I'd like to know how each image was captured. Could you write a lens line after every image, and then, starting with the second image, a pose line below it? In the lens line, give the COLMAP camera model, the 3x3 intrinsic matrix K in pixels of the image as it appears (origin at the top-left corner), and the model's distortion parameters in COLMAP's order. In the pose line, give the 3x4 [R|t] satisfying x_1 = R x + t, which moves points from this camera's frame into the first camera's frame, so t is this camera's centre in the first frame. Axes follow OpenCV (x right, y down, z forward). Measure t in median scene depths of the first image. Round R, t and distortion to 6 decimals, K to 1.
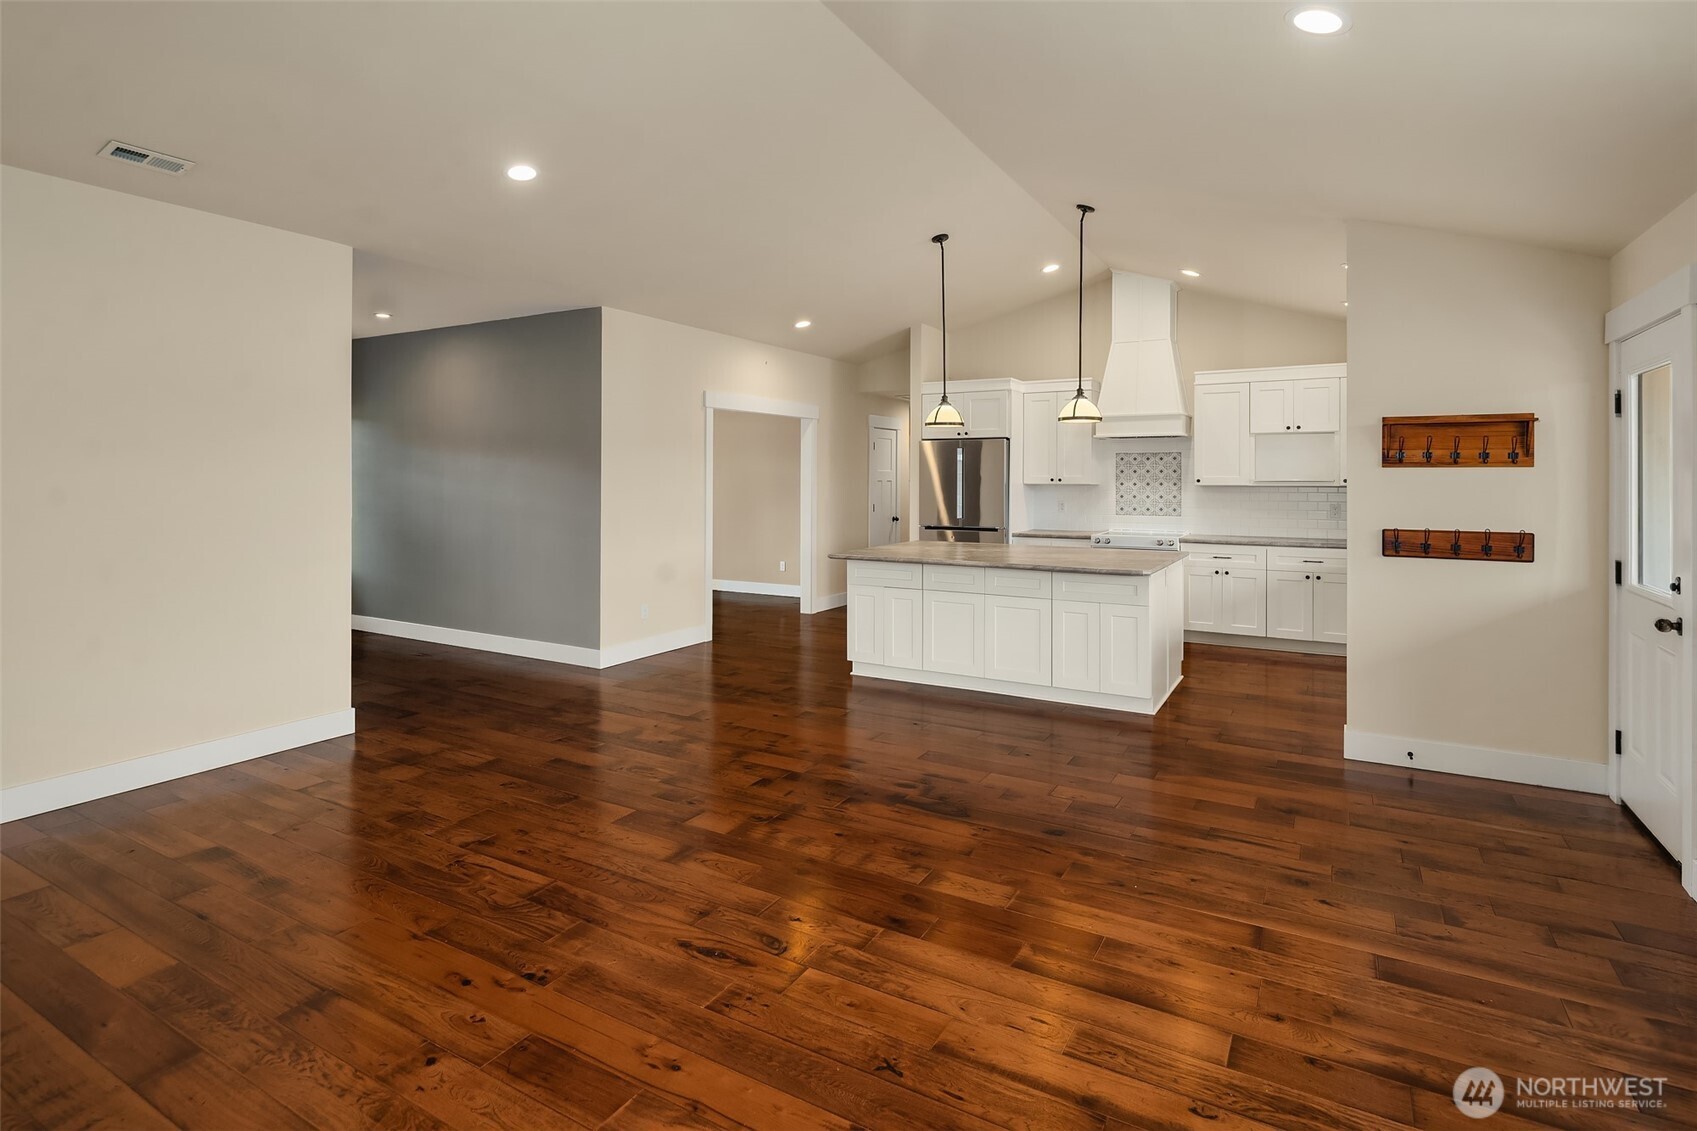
lens RADIAL K [[838.5, 0, 851.2], [0, 838.5, 484.6], [0, 0, 1]] dist [0.005561, -0.002809]
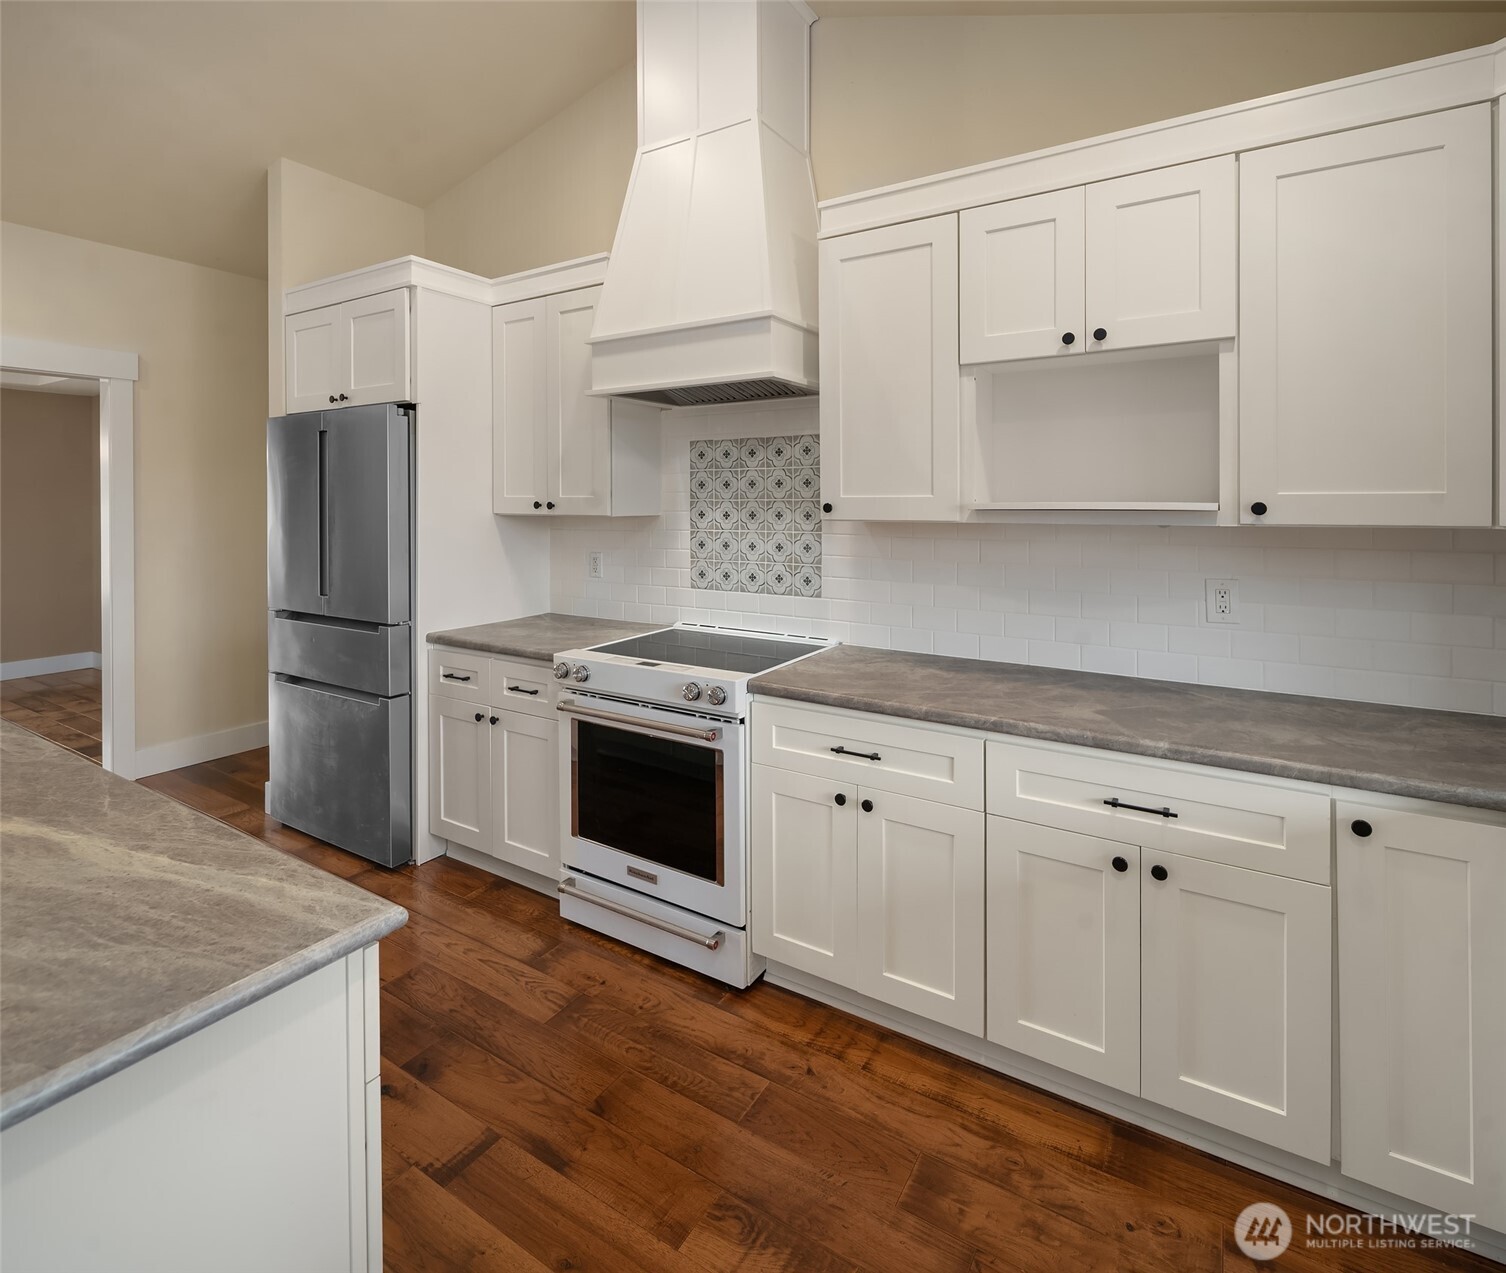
lens RADIAL K [[748.5, 0, 758.0], [0, 748.5, 505.1], [0, 0, 1]] dist [0.002928, -0.003517]
pose [[0.999700, -0.001813, -0.024444, 0.574566], [0.001699, 0.999988, -0.004667, -0.006030], [0.024452, 0.004624, 0.999690, 1.002508]]
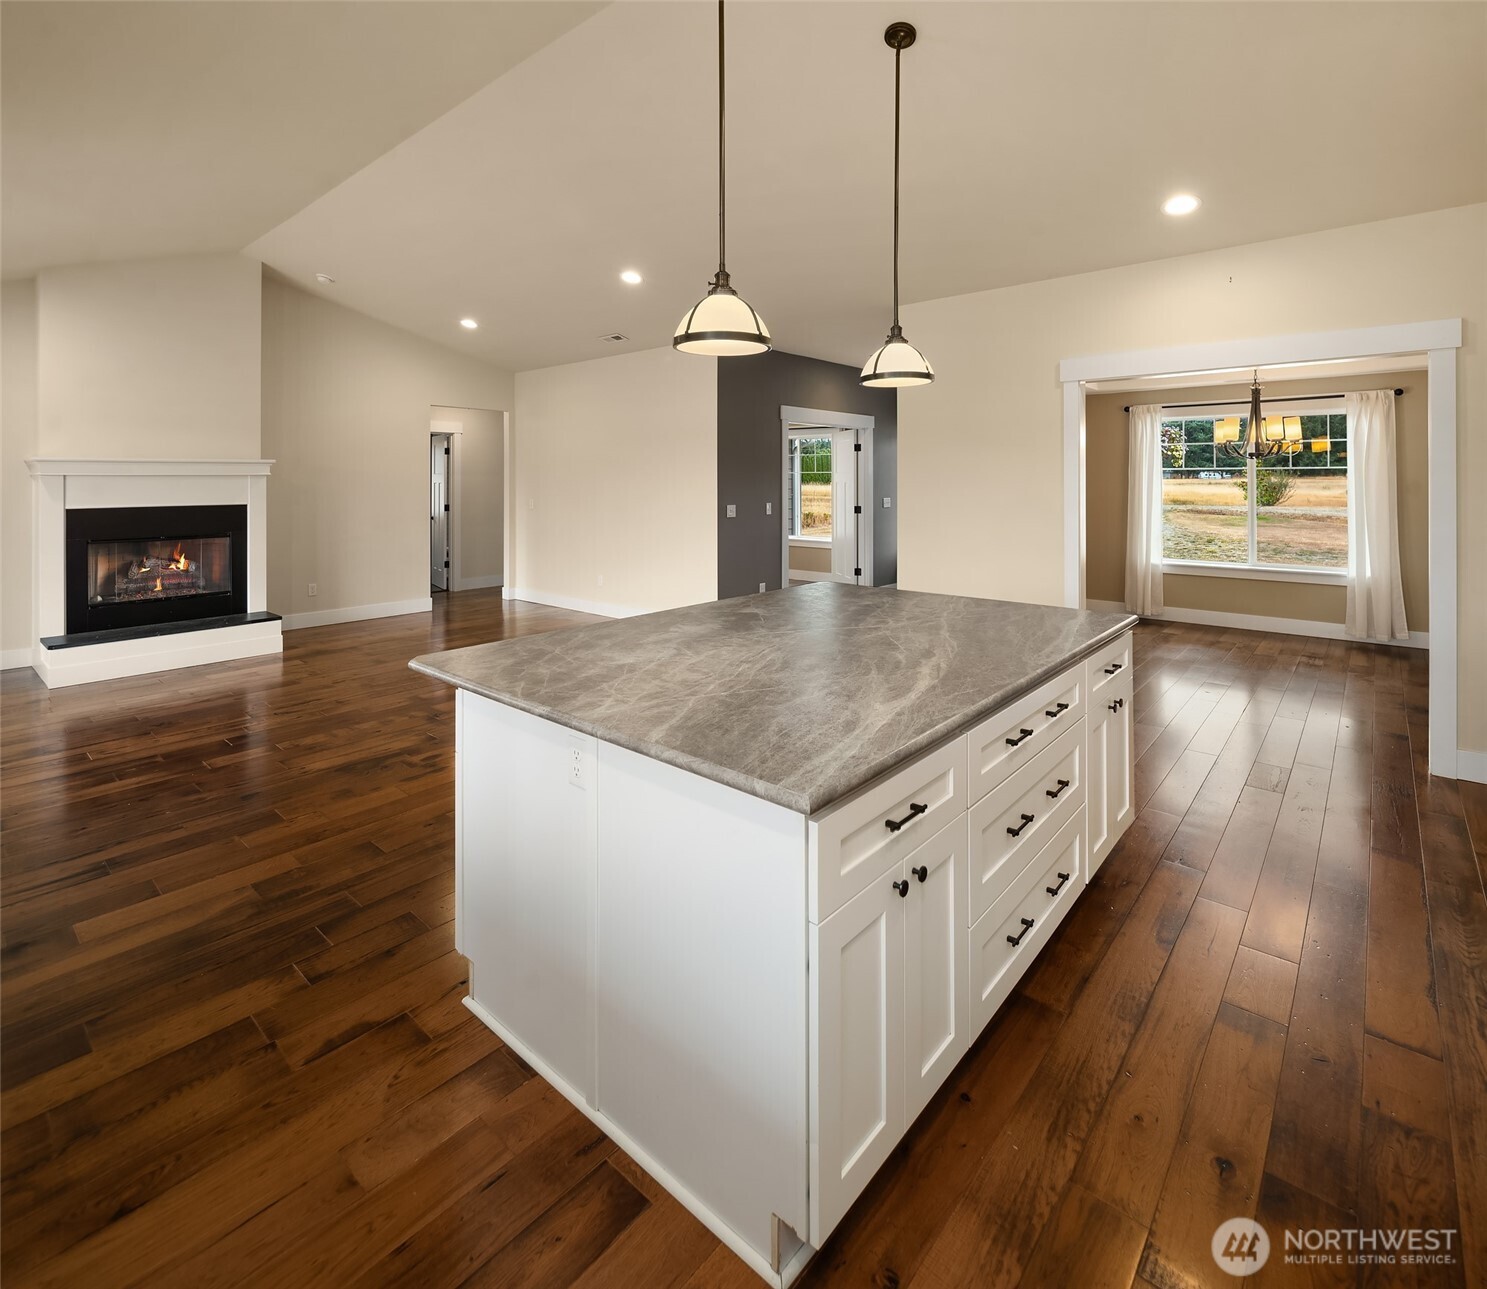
lens RADIAL K [[728.9, 0, 749.3], [0, 728.9, 479.8], [0, 0, 1]] dist [0.000838, -0.000425]
pose [[-0.183289, -0.001532, -0.983058, 0.717799], [-0.007123, 0.999975, -0.000230, -0.008648], [0.983033, 0.006961, -0.183295, 1.217299]]
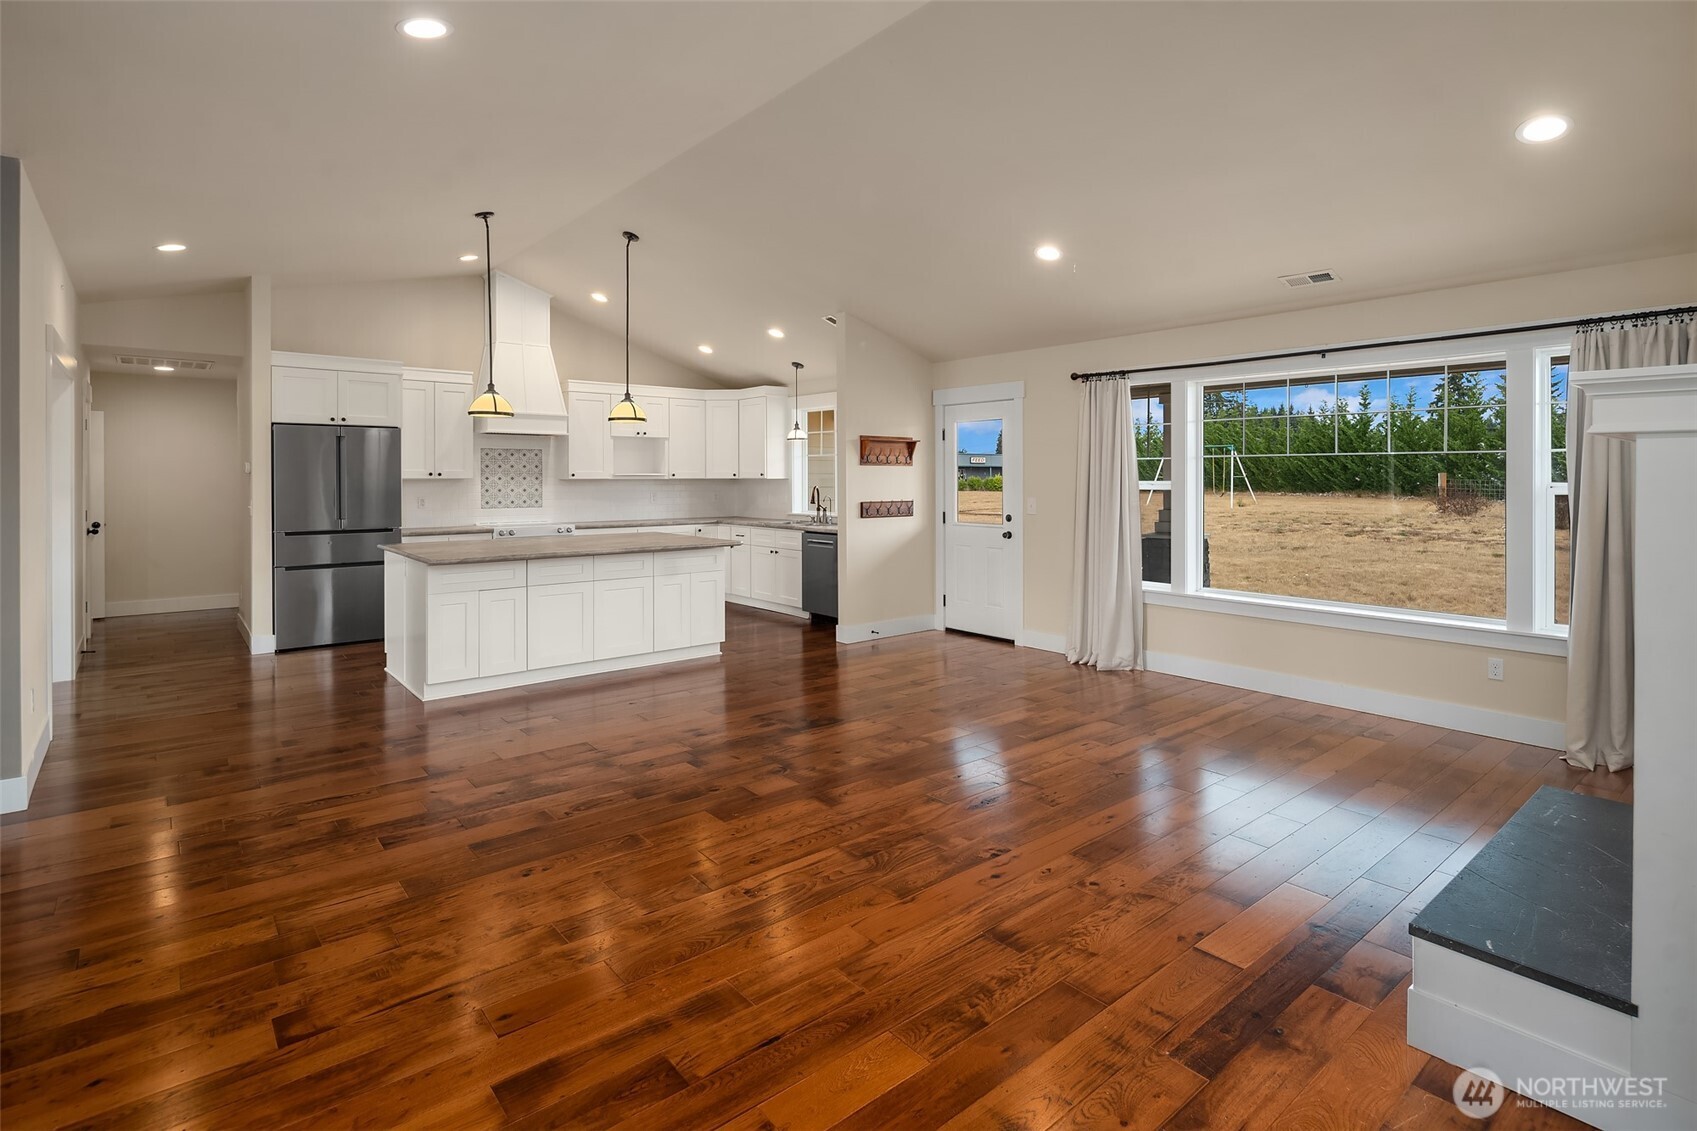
lens RADIAL K [[838.5, 0, 854.8], [0, 838.5, 481.4], [0, 0, 1]] dist [0.005561, -0.002809]
pose [[0.341894, -0.005197, 0.939724, -0.781090], [0.007845, 0.999966, 0.002677, 0.006096], [-0.939706, 0.006457, 0.341923, 0.360248]]
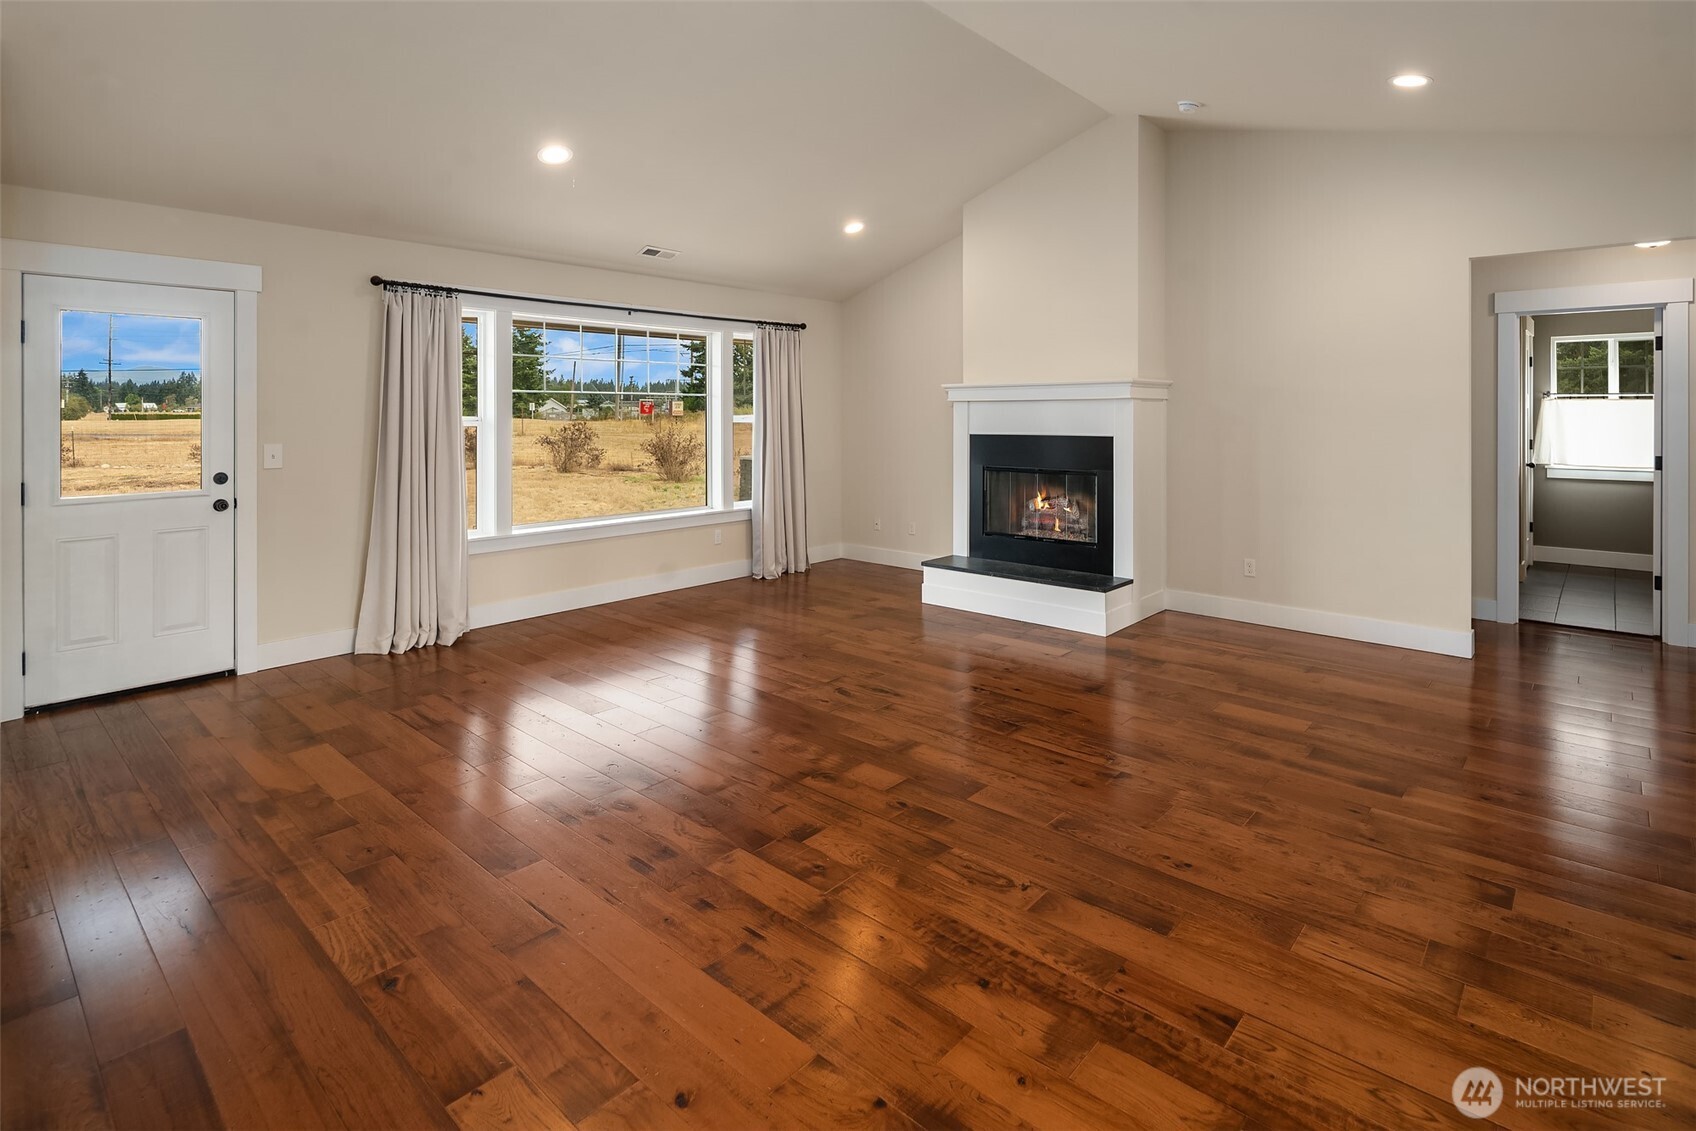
lens RADIAL K [[838.0, 0, 860.0], [0, 838.0, 425.2], [0, 0, 1]] dist [0.005561, -0.002809]
pose [[-0.979881, -0.004719, 0.199529, -0.225385], [0.000209, 0.999696, 0.024673, -0.004042], [-0.199585, 0.024219, -0.979581, 1.300273]]
